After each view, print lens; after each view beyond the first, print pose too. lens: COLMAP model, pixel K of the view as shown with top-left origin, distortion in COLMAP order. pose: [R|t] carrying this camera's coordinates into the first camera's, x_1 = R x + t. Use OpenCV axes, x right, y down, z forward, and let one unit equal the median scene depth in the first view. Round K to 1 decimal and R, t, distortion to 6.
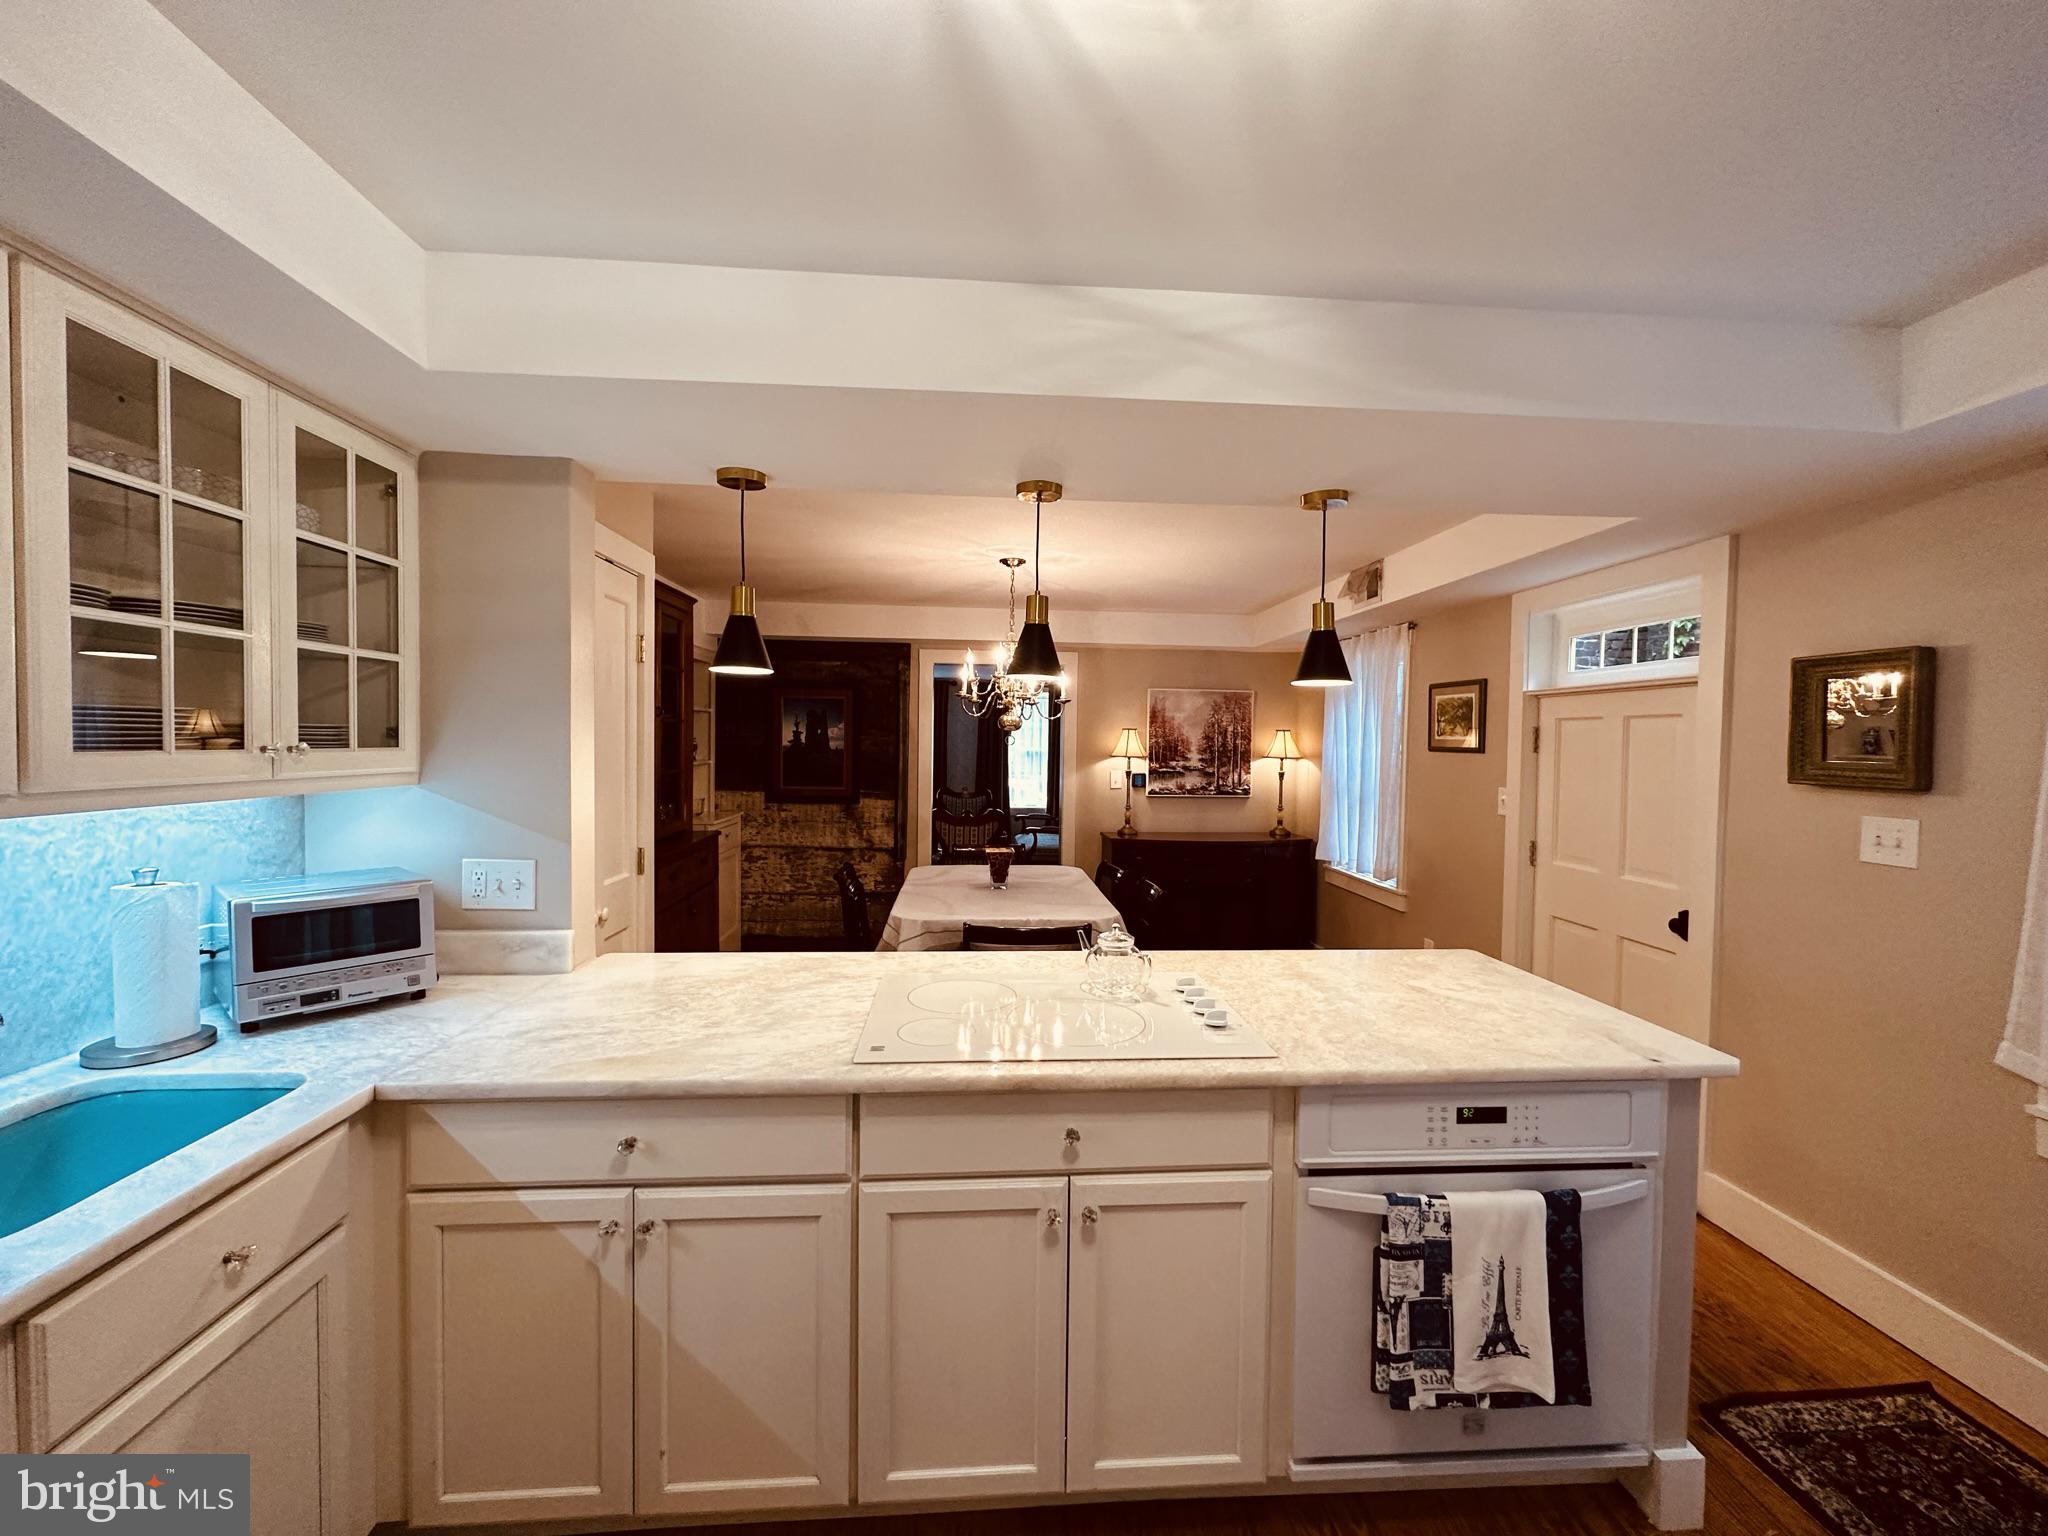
lens RADIAL K [[814.4, 0, 1022.4], [0, 814.4, 763.7], [0, 0, 1]] dist [-0.003327, 0.000493]
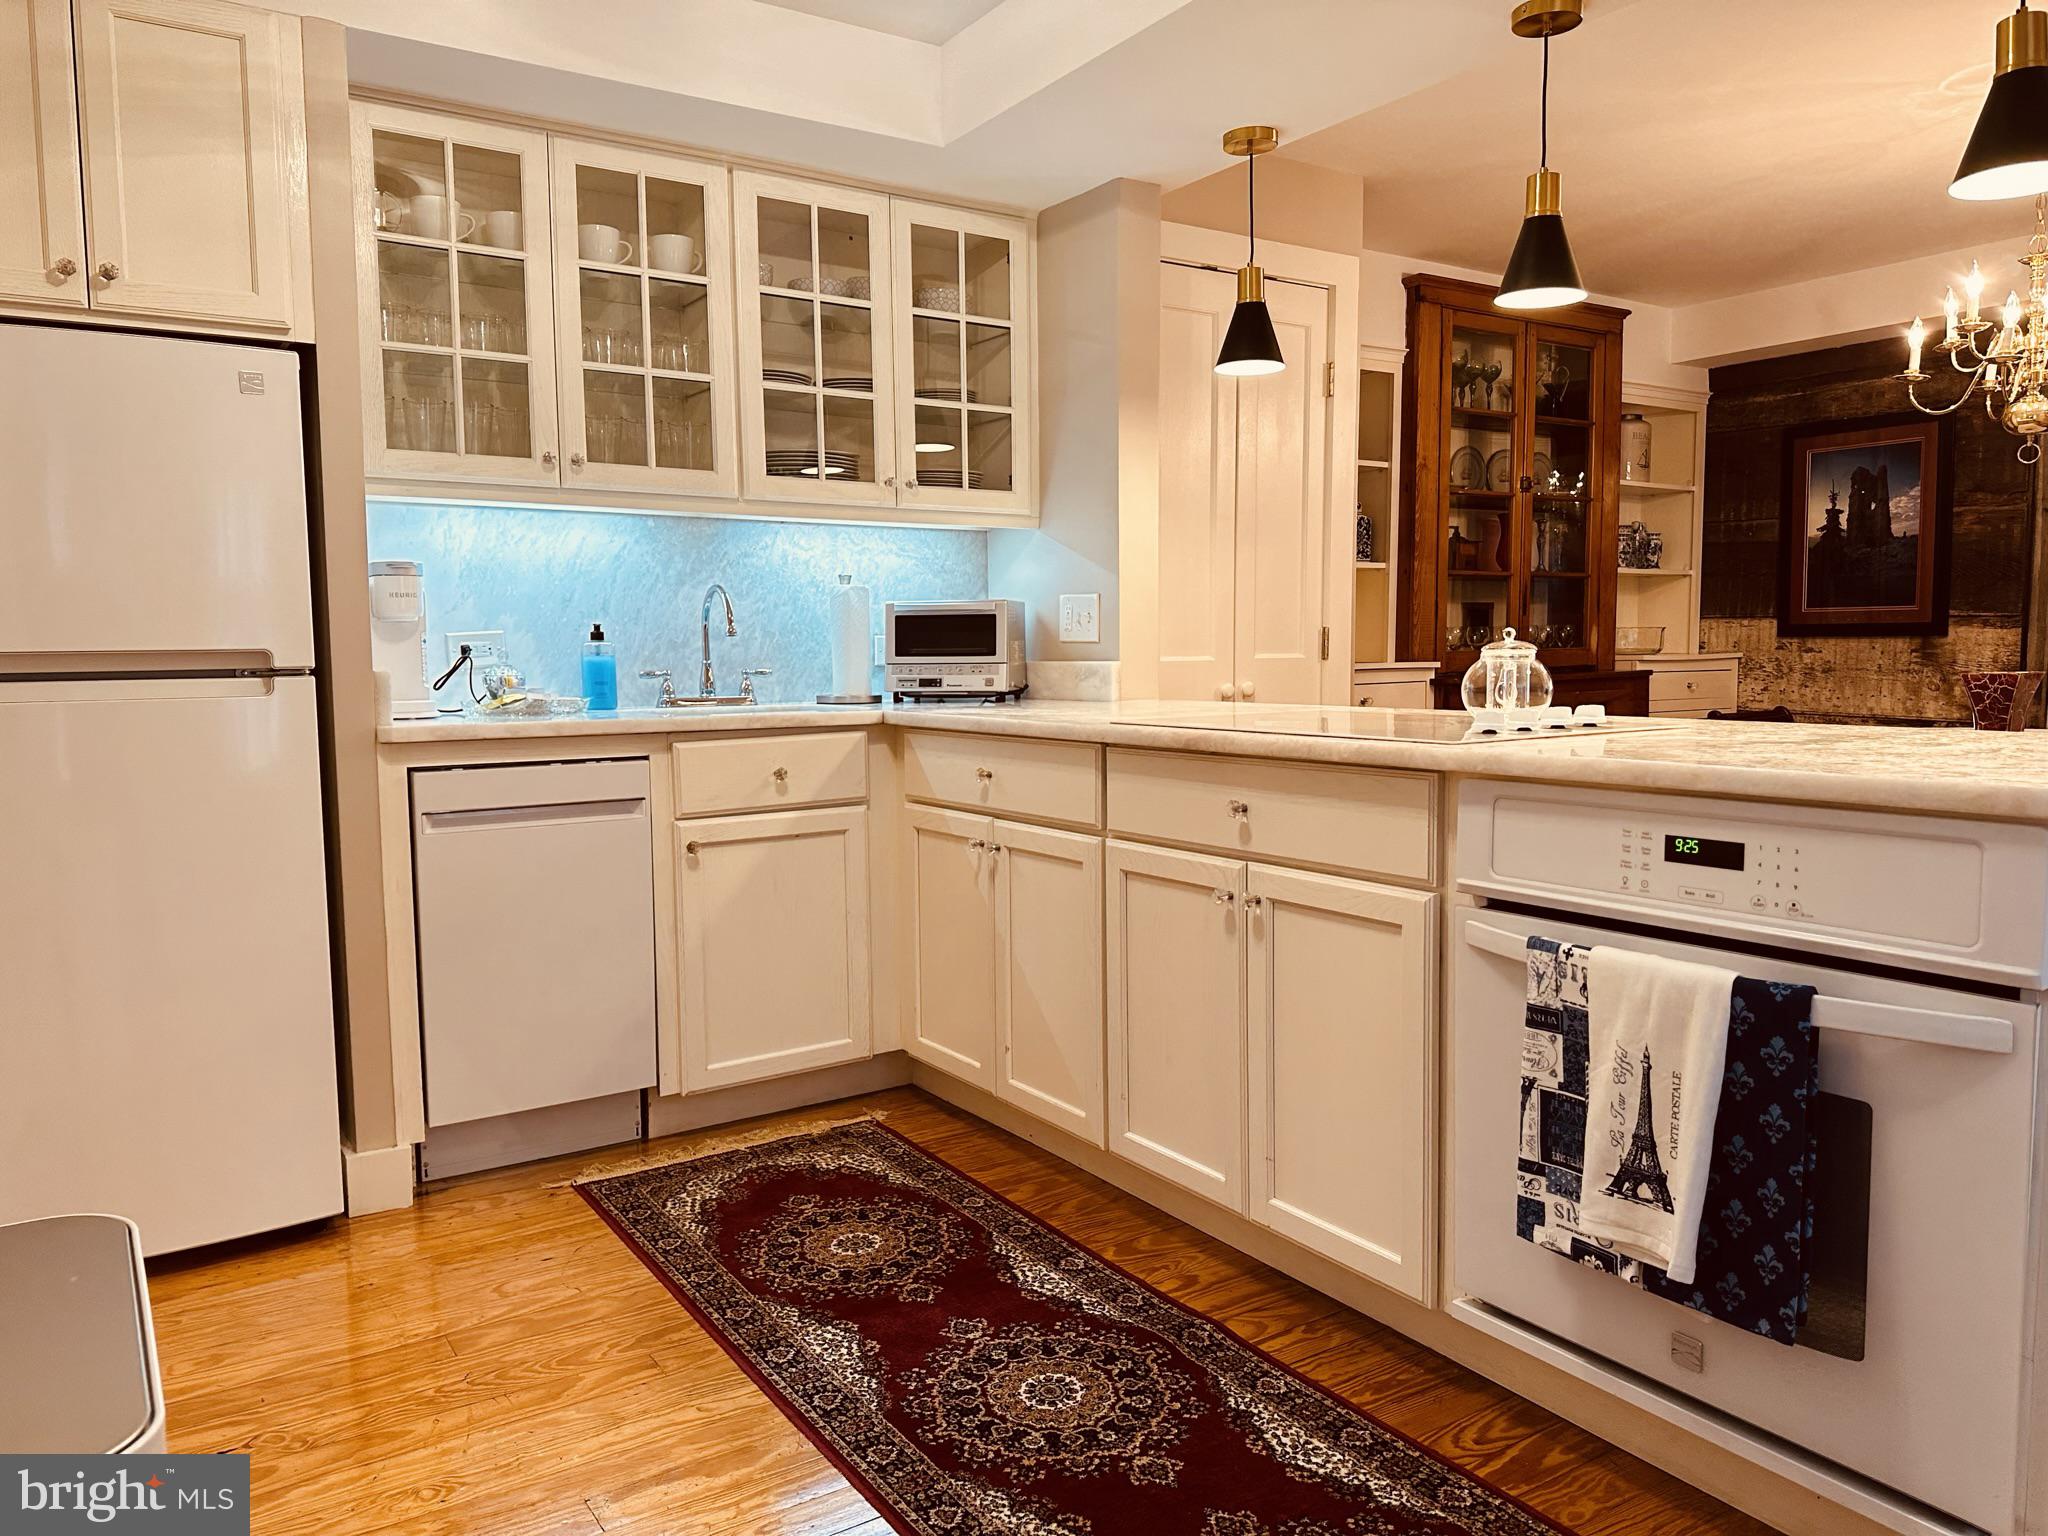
lens RADIAL K [[1436.4, 0, 1020.5], [0, 1436.4, 774.2], [0, 0, 1]] dist [0.087541, -0.112437]
pose [[0.488517, 0.058954, -0.870560, 0.494165], [-0.006998, 0.997948, 0.063653, 0.120485], [0.872526, -0.025003, 0.487927, 0.008567]]
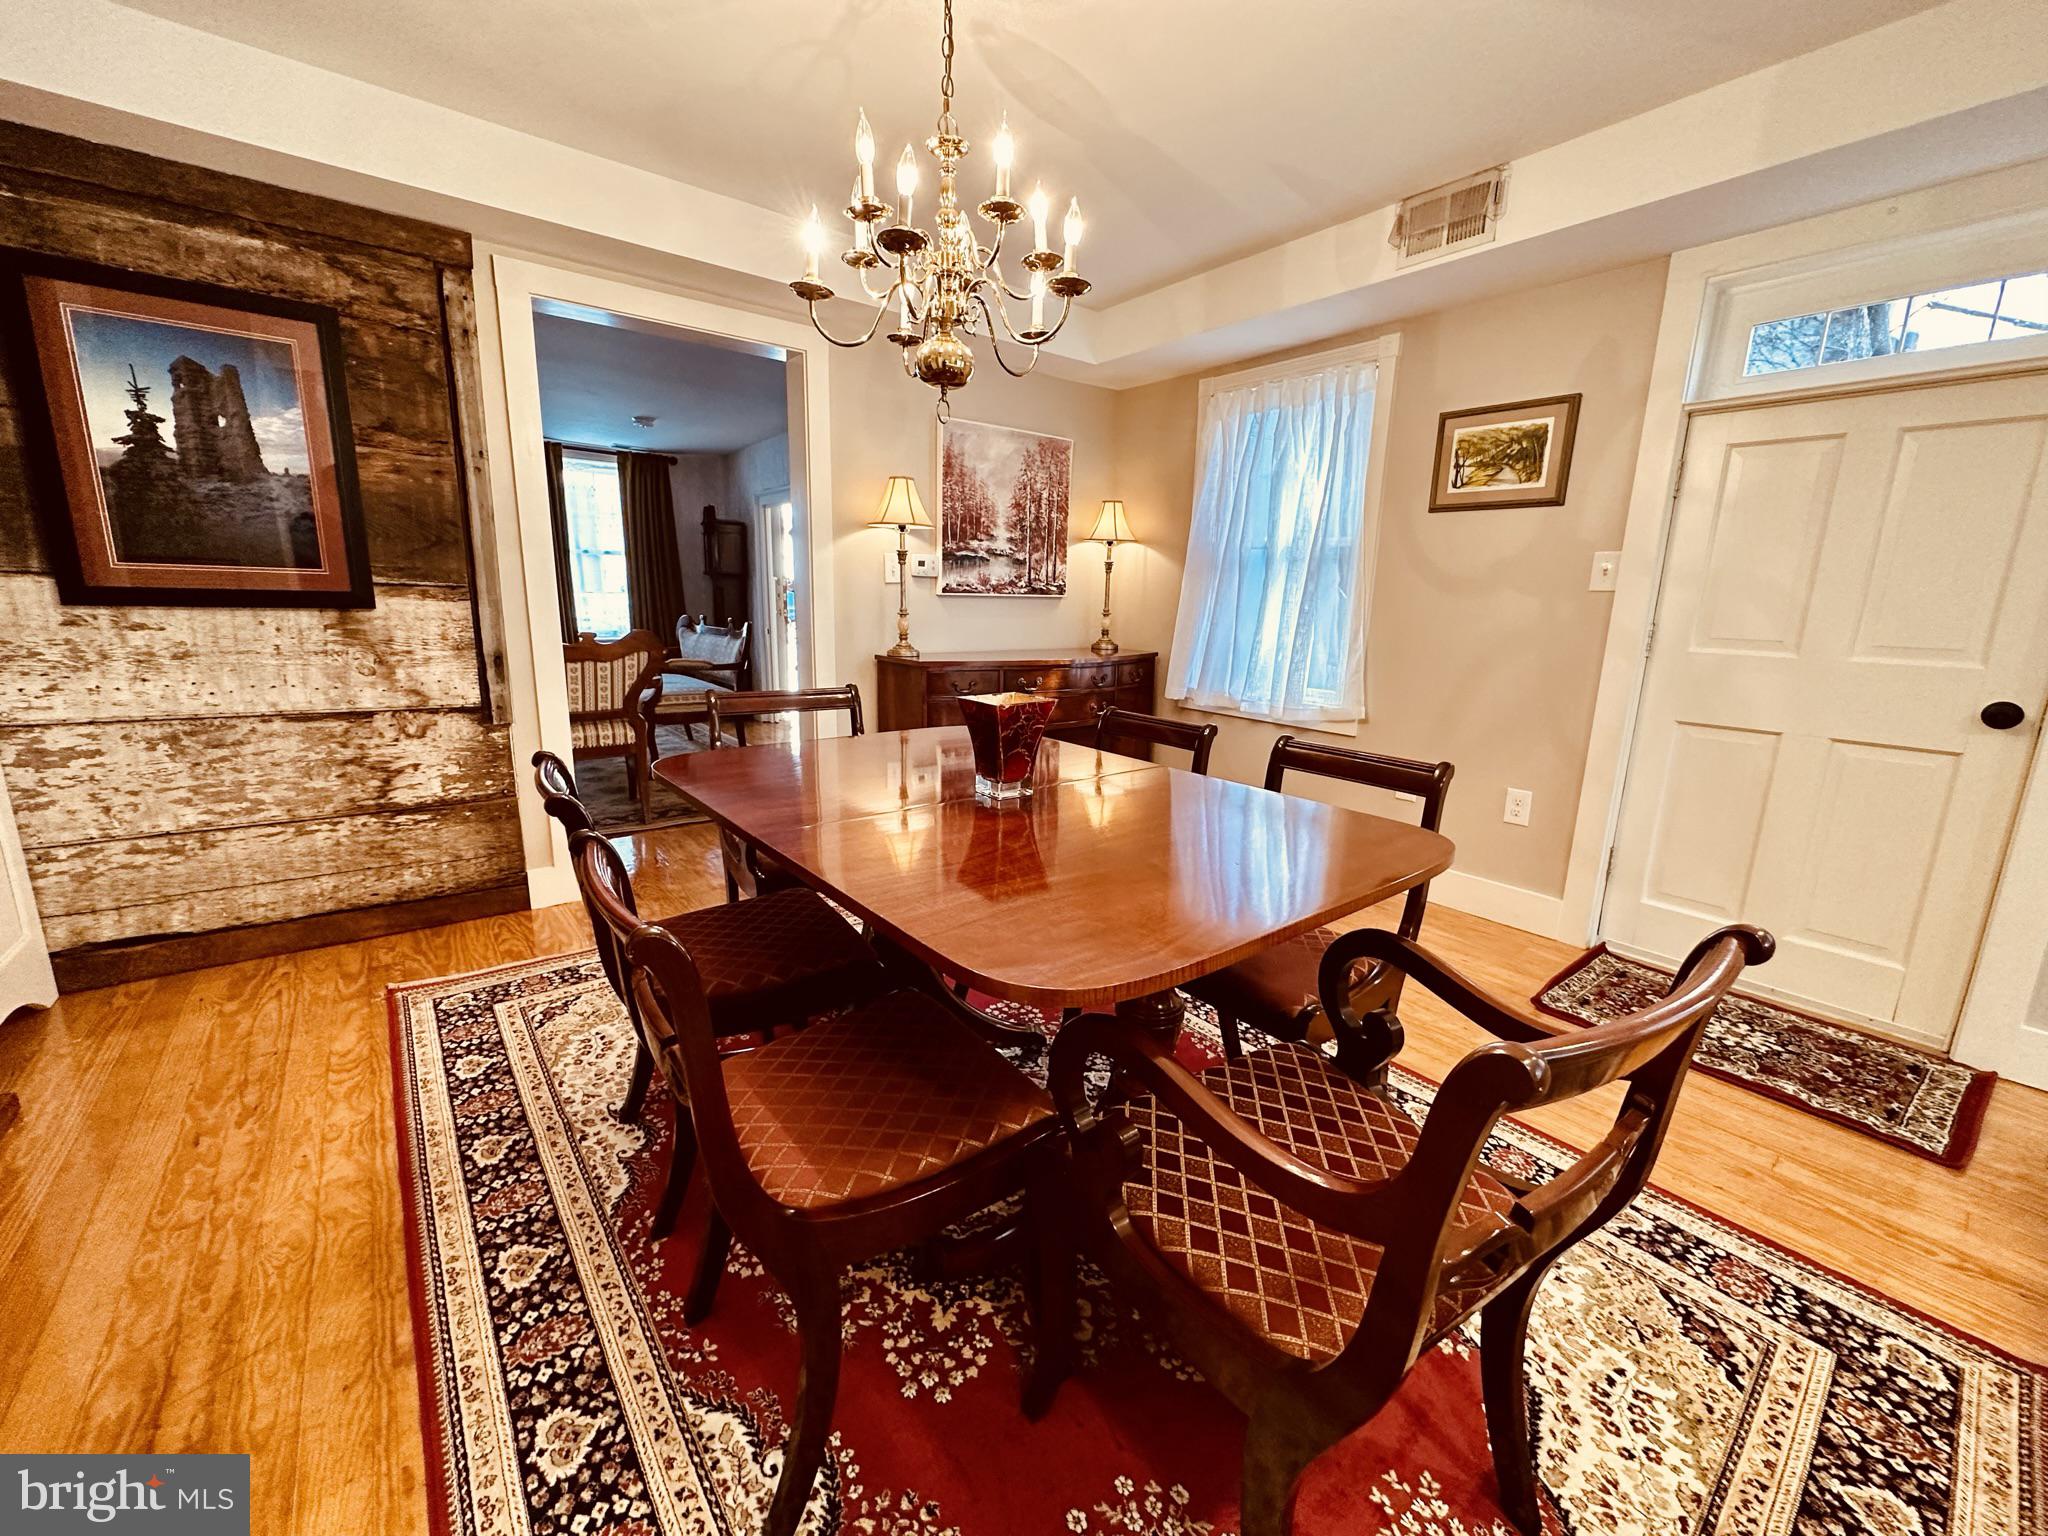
lens RADIAL K [[814.4, 0, 1024.6], [0, 814.4, 766.8], [0, 0, 1]] dist [-0.003327, 0.000493]
pose [[0.827522, -0.112030, 0.550142, -0.236033], [0.002409, 0.980589, 0.196062, 0.069423], [-0.561428, -0.160920, 0.811729, 0.633715]]
